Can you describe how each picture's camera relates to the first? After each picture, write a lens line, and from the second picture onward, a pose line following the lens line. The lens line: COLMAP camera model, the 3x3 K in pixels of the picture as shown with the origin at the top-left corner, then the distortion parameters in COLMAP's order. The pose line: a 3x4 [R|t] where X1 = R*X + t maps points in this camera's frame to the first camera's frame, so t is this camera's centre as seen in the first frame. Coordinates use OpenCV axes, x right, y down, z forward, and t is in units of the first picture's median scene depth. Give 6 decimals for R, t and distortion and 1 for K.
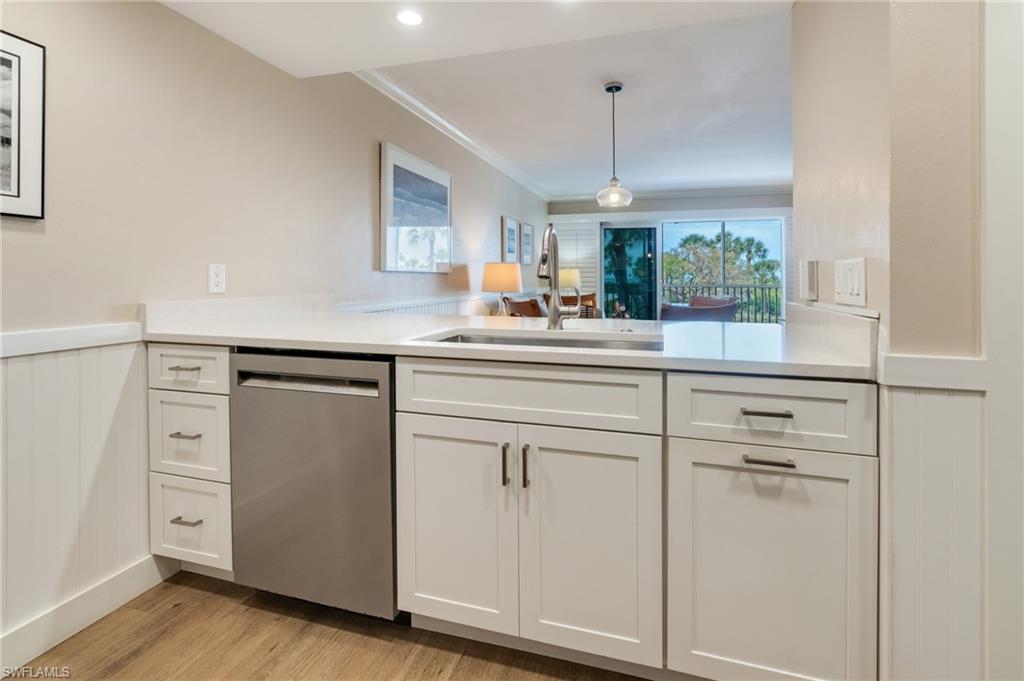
lens RADIAL K [[485.7, 0, 513.7], [0, 485.7, 277.1], [0, 0, 1]] dist [-0.005529, 0.002769]
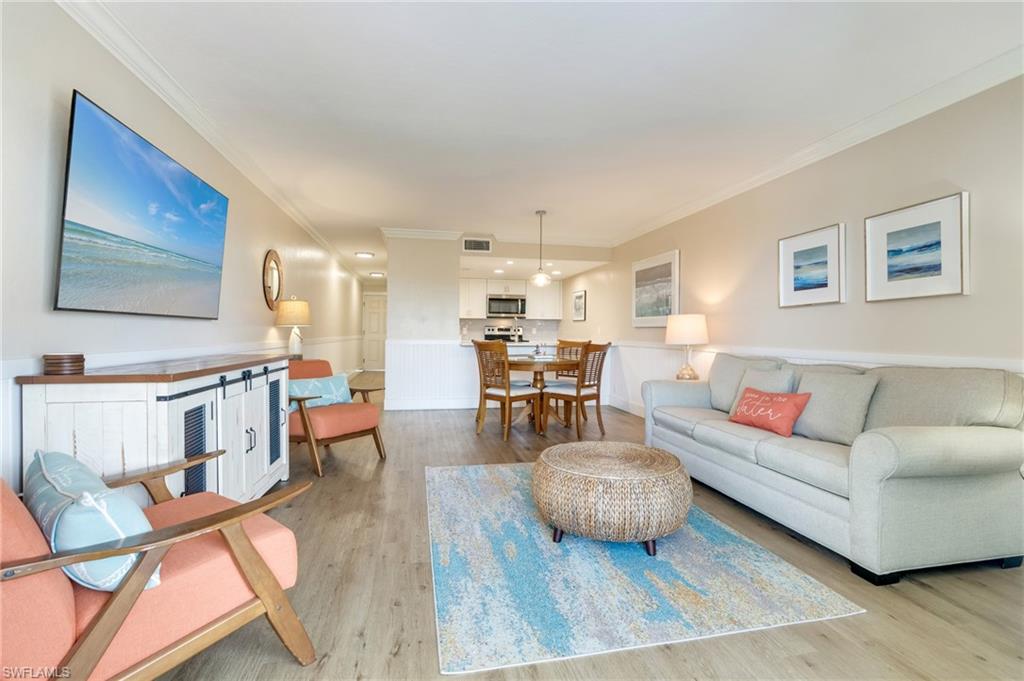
lens RADIAL K [[468.7, 0, 518.2], [0, 468.7, 338.0], [0, 0, 1]] dist [-0.015427, 0.006307]
pose [[-0.869988, -0.003709, -0.493060, 1.068071], [-0.009991, 0.999899, 0.010107, 0.017453], [0.492972, 0.013719, -0.869937, 2.370034]]
